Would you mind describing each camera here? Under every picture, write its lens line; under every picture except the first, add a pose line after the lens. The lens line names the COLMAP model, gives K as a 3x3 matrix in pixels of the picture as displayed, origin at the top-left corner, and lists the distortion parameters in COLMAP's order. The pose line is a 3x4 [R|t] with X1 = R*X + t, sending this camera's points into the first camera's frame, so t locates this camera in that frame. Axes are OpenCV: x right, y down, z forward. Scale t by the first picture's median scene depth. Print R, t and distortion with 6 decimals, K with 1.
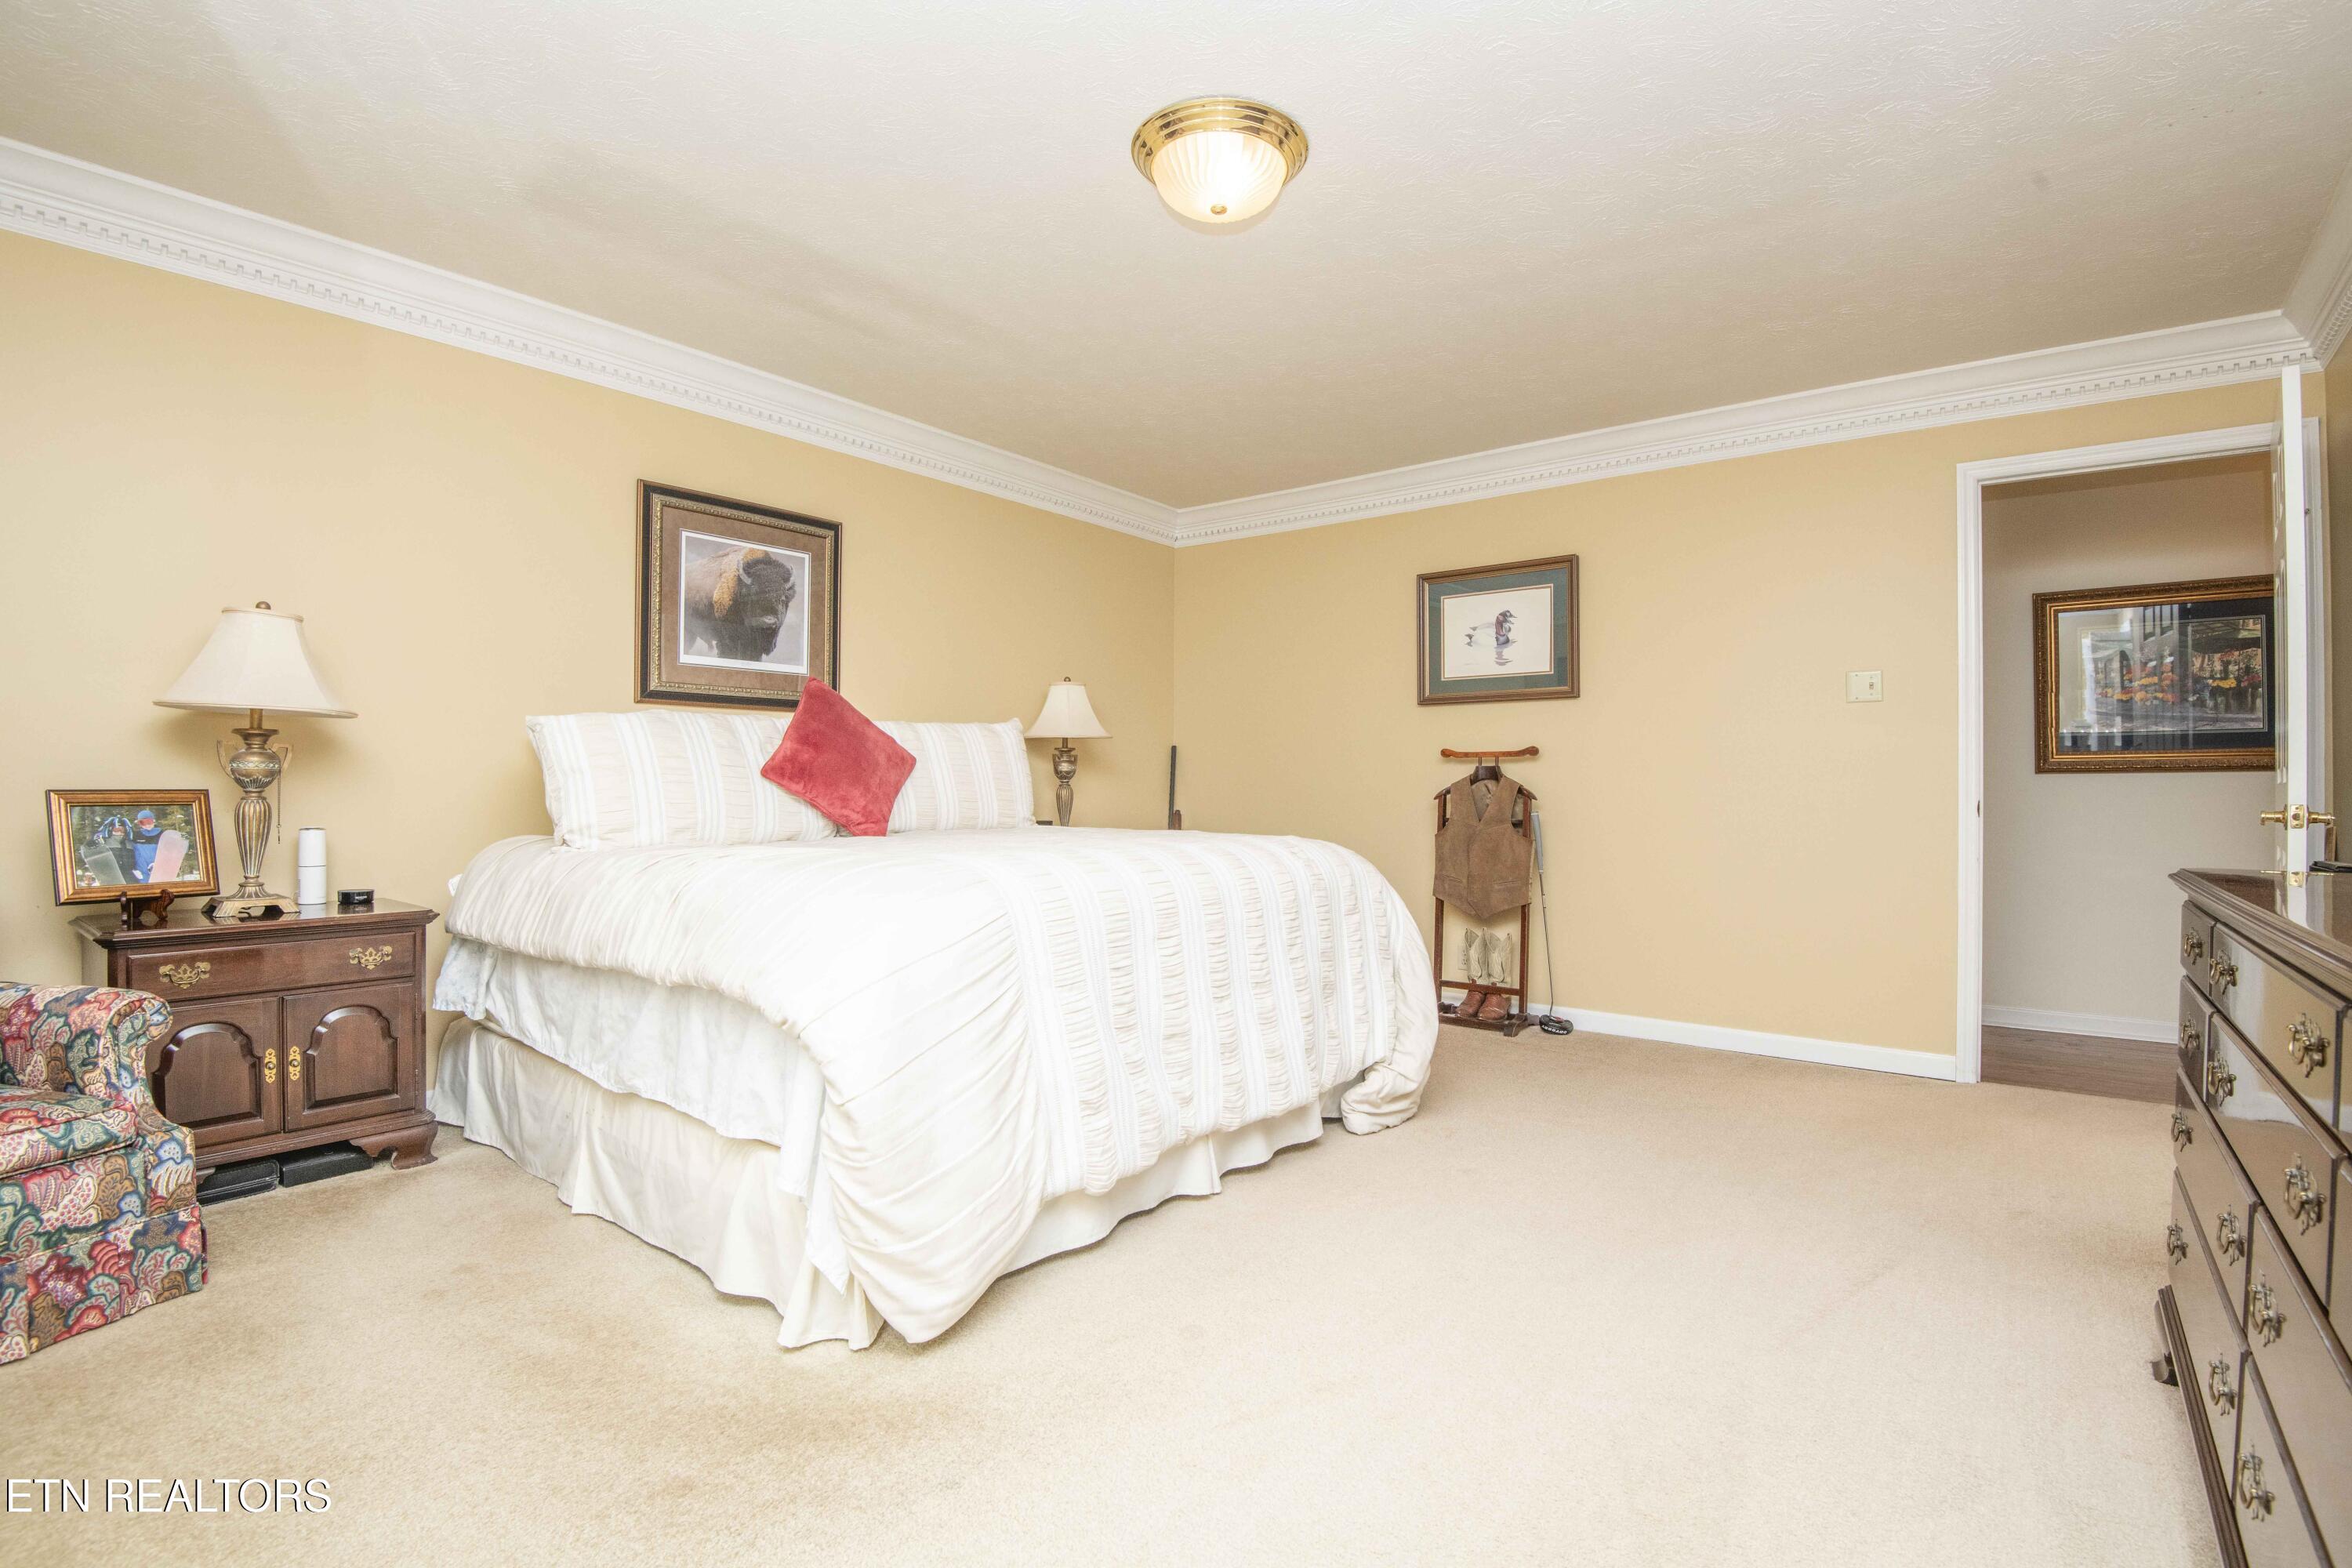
lens RADIAL K [[1083.3, 0, 1190.5], [0, 1083.3, 783.0], [0, 0, 1]] dist [-0.020308, -0.014317]
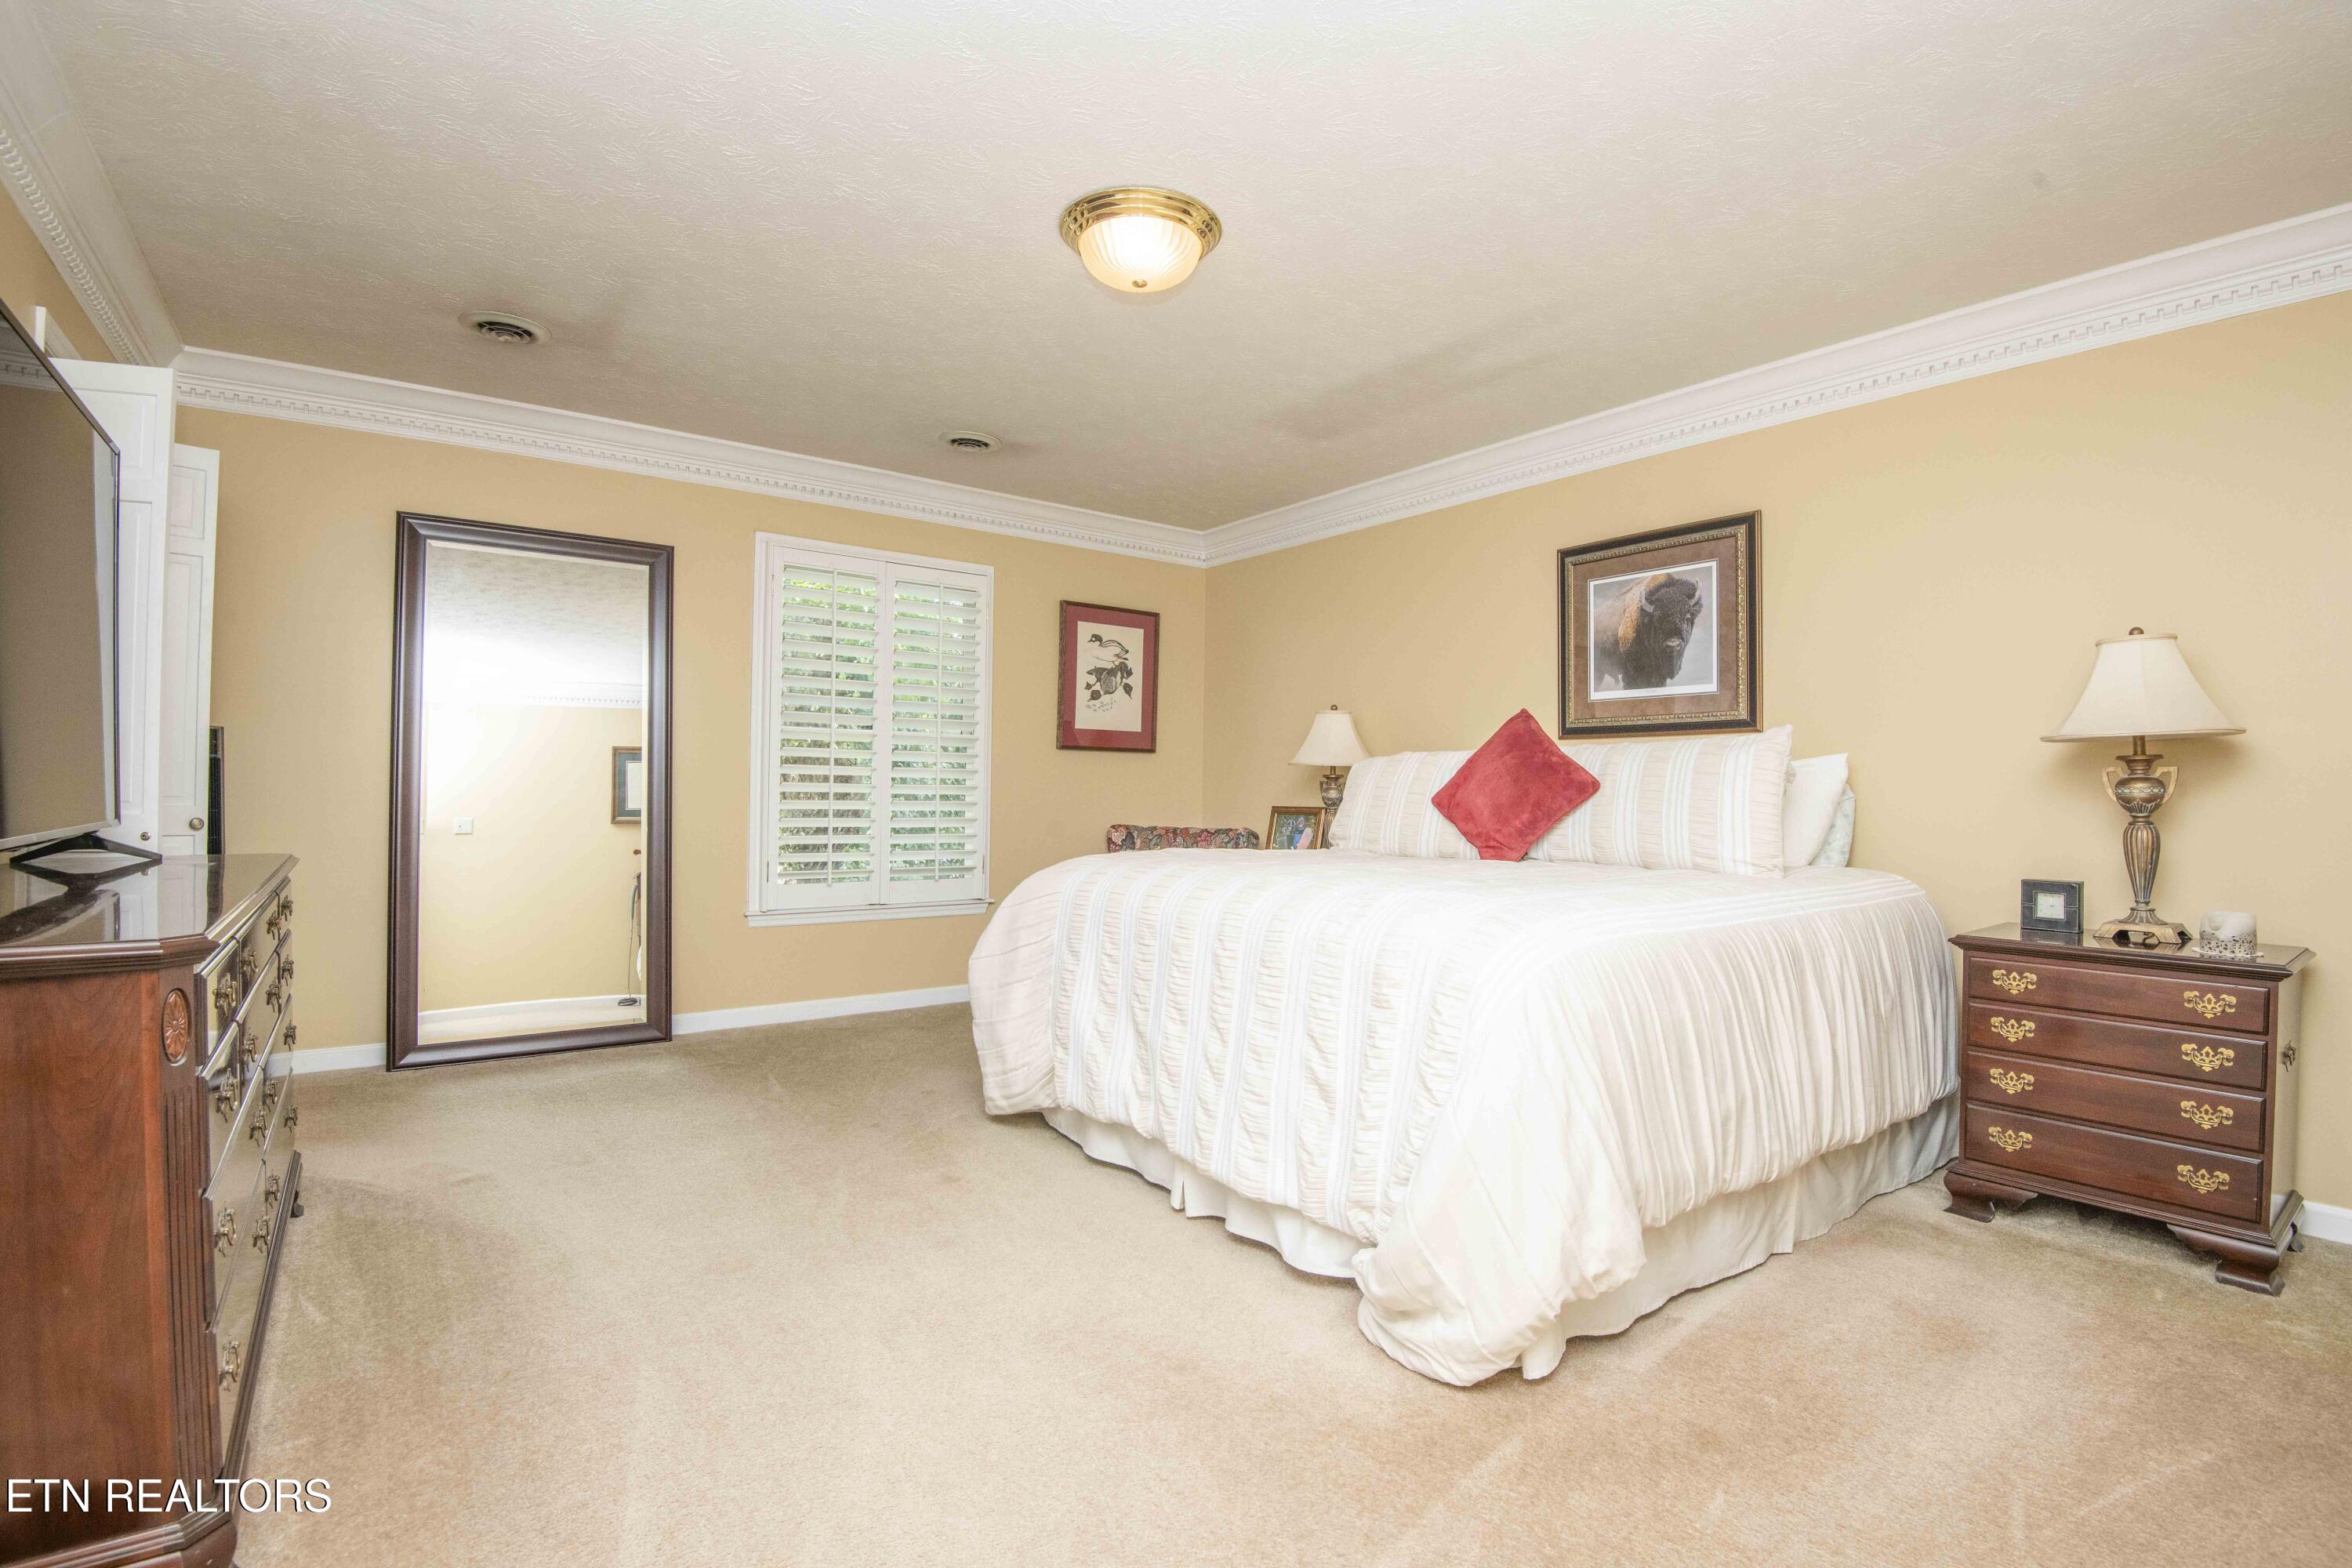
lens RADIAL K [[1083.3, 0, 1188.9], [0, 1083.3, 784.2], [0, 0, 1]] dist [-0.020308, -0.014317]
pose [[-0.271914, -0.011758, -0.962250, 0.665927], [-0.010583, 0.999901, -0.009228, -0.009770], [0.962263, 0.007674, -0.272012, 0.849747]]
